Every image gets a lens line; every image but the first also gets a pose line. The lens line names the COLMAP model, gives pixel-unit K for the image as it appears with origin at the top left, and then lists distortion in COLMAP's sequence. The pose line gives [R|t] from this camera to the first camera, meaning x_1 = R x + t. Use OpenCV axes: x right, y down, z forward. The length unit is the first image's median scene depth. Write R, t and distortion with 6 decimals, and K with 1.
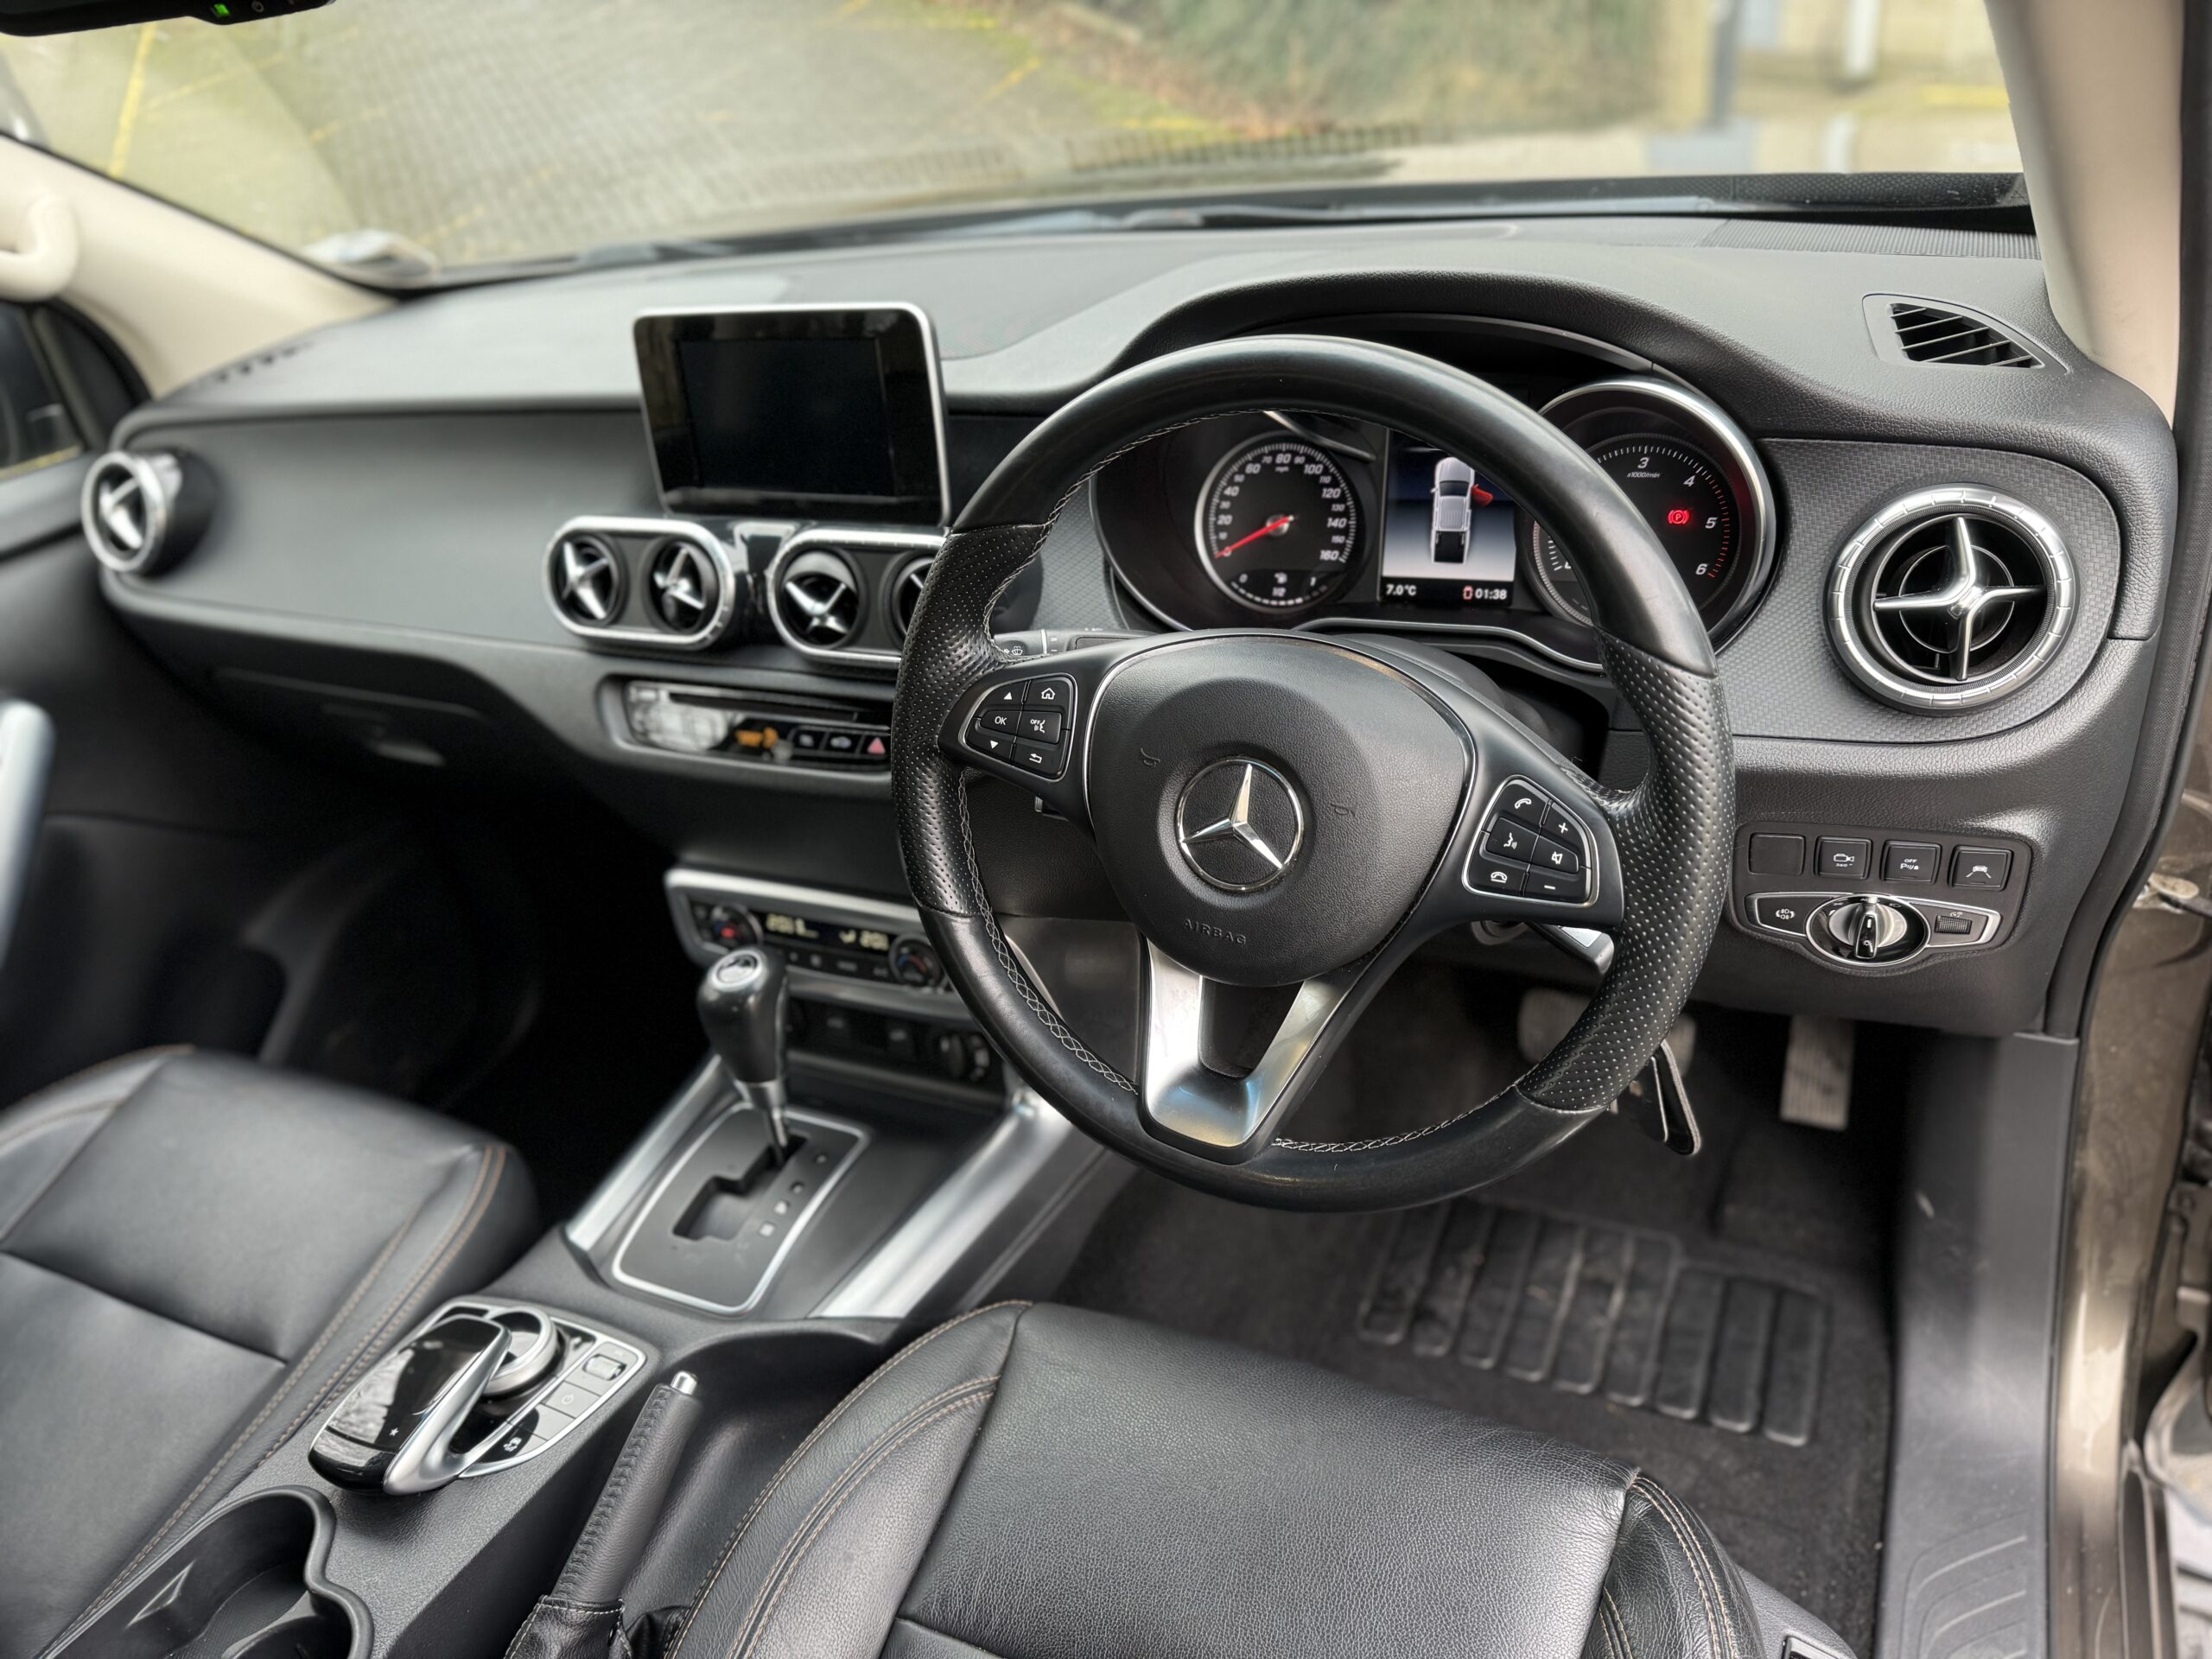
lens RADIAL K [[1559.2, 0, 1112.3], [0, 1559.2, 788.2], [0, 0, 1]] dist [0.001598, -0.022409]
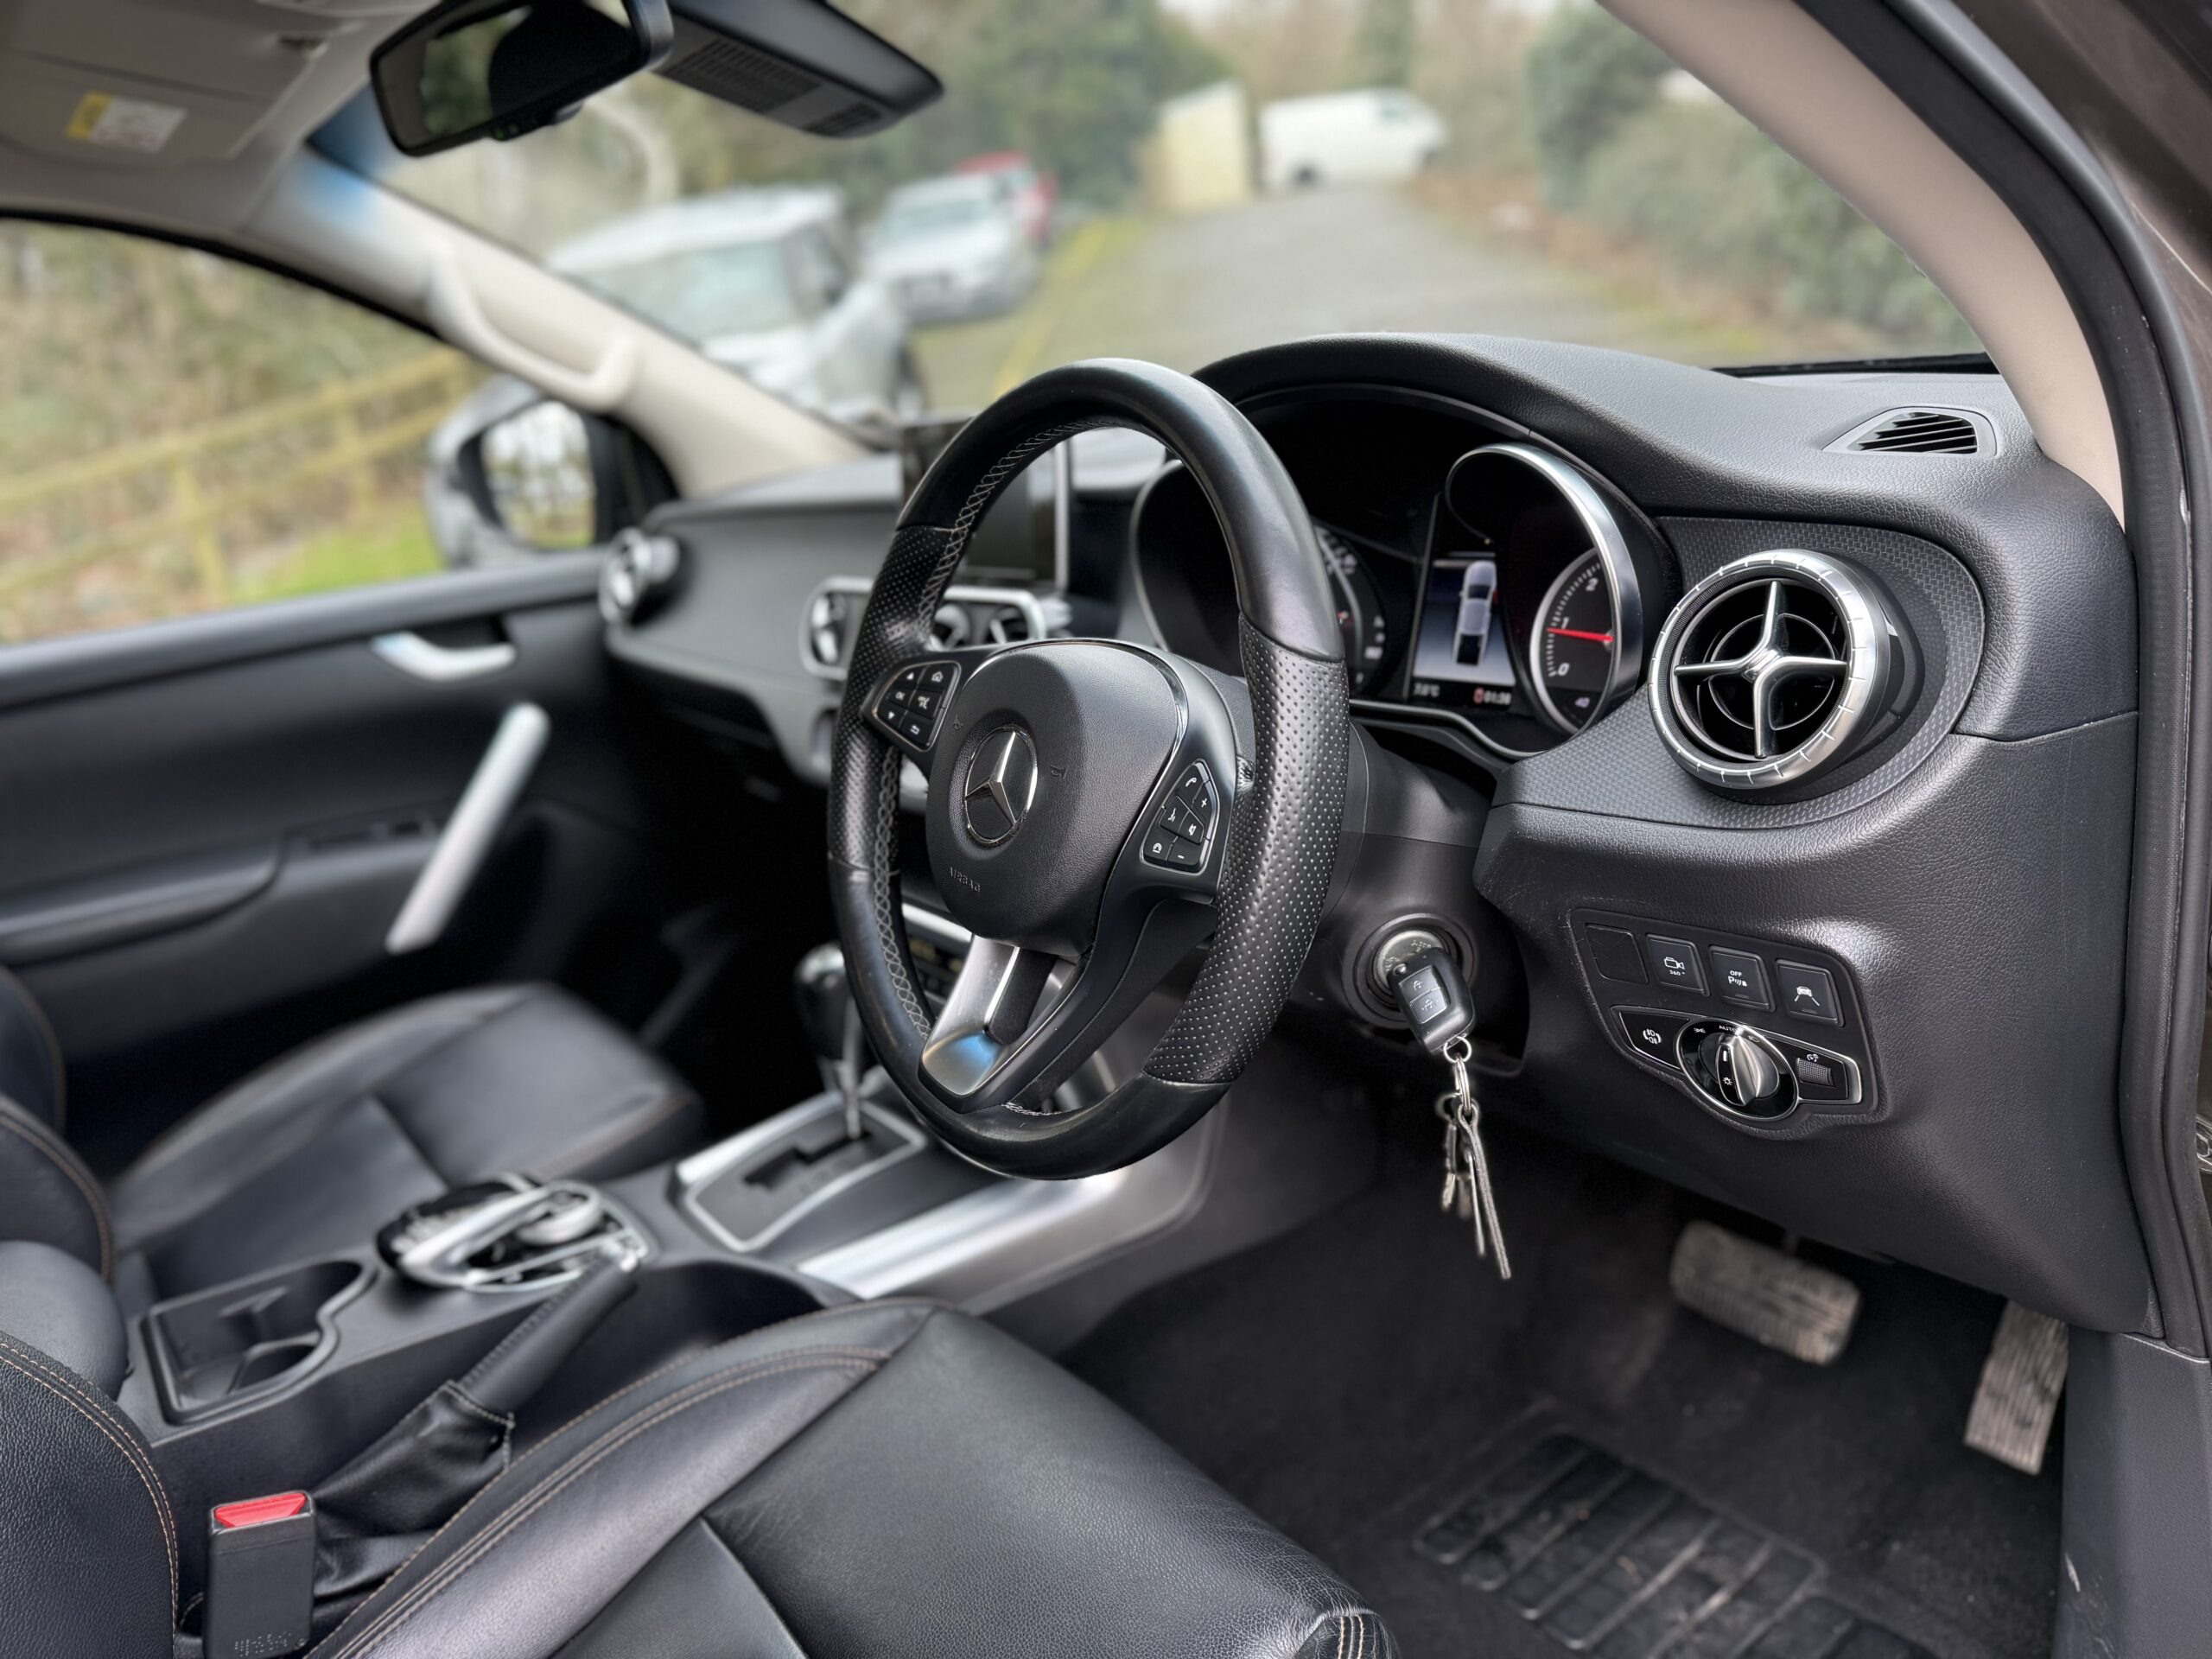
lens RADIAL K [[1559.2, 0, 1146.8], [0, 1559.2, 794.5], [0, 0, 1]] dist [0.001598, -0.022409]
pose [[0.895308, 0.139186, -0.423145, 0.468411], [-0.213421, 0.967836, -0.133213, 0.112578], [0.390993, 0.209574, 0.896216, 0.043831]]
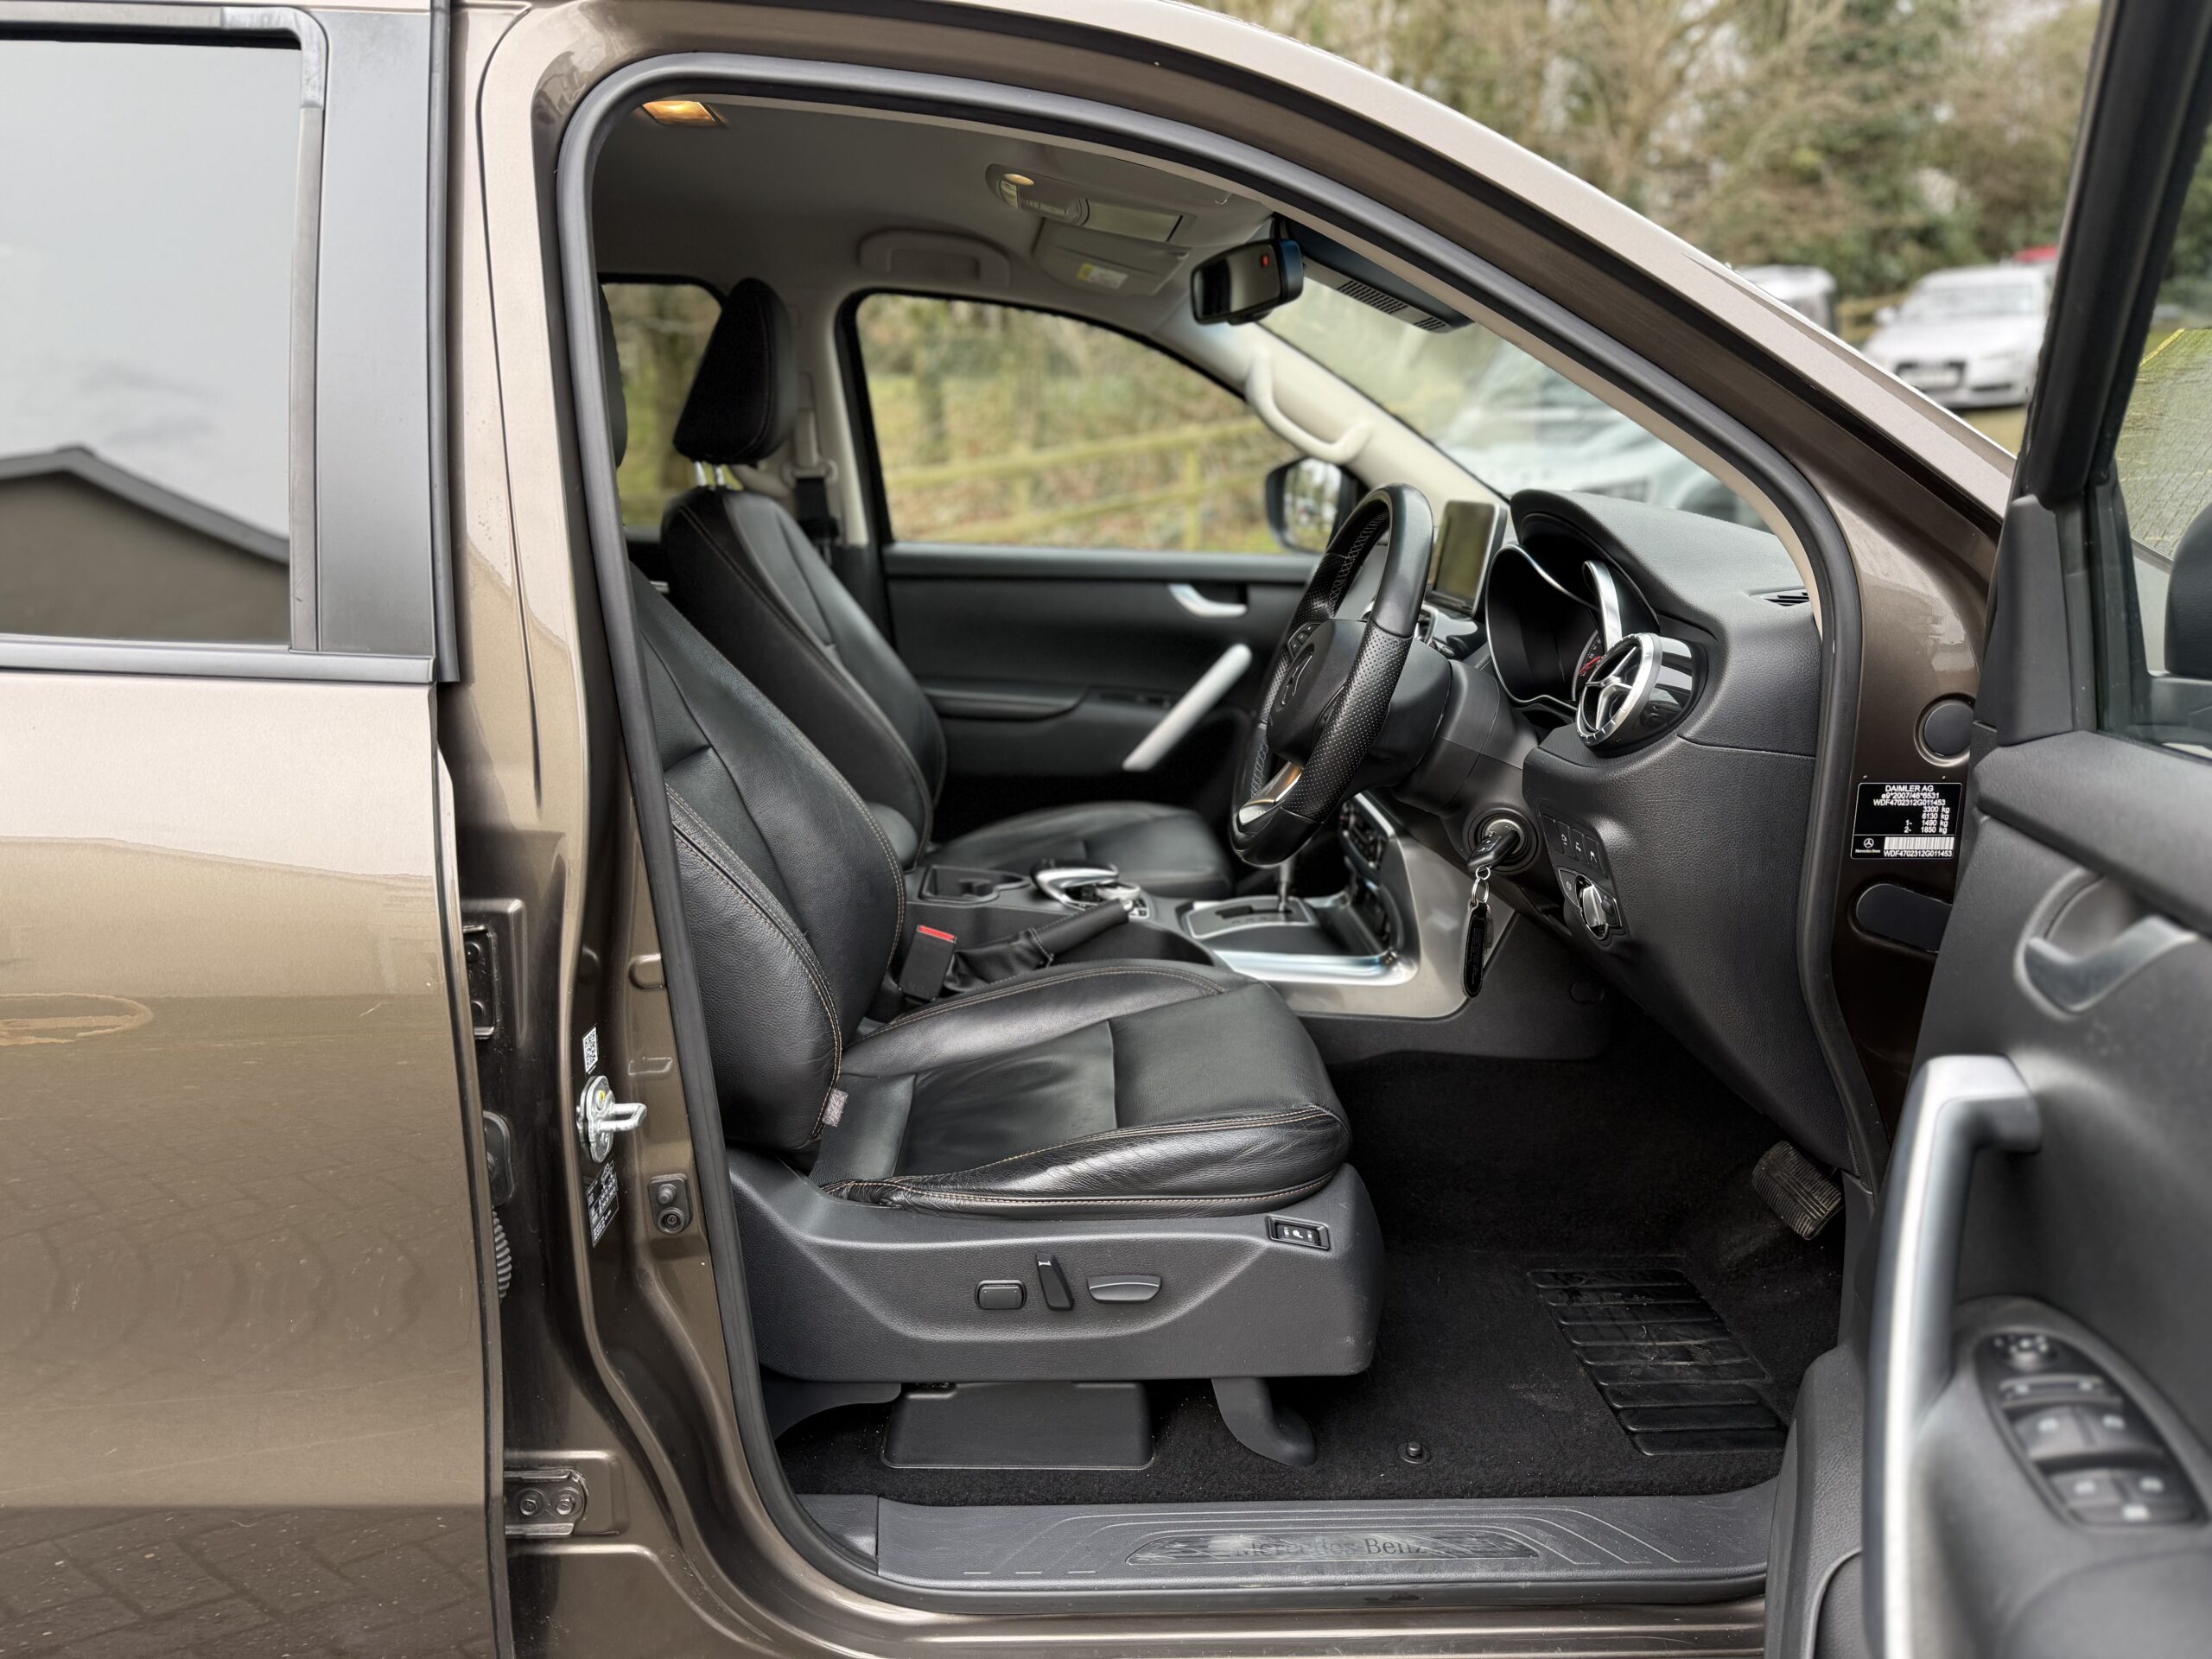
lens RADIAL K [[1559.2, 0, 1113.2], [0, 1559.2, 794.9], [0, 0, 1]] dist [0.001598, -0.022409]
pose [[0.463854, 0.315864, -0.827689, 1.361686], [-0.498237, 0.865535, 0.051085, 0.133514], [0.732530, 0.388689, 0.558857, -0.276548]]
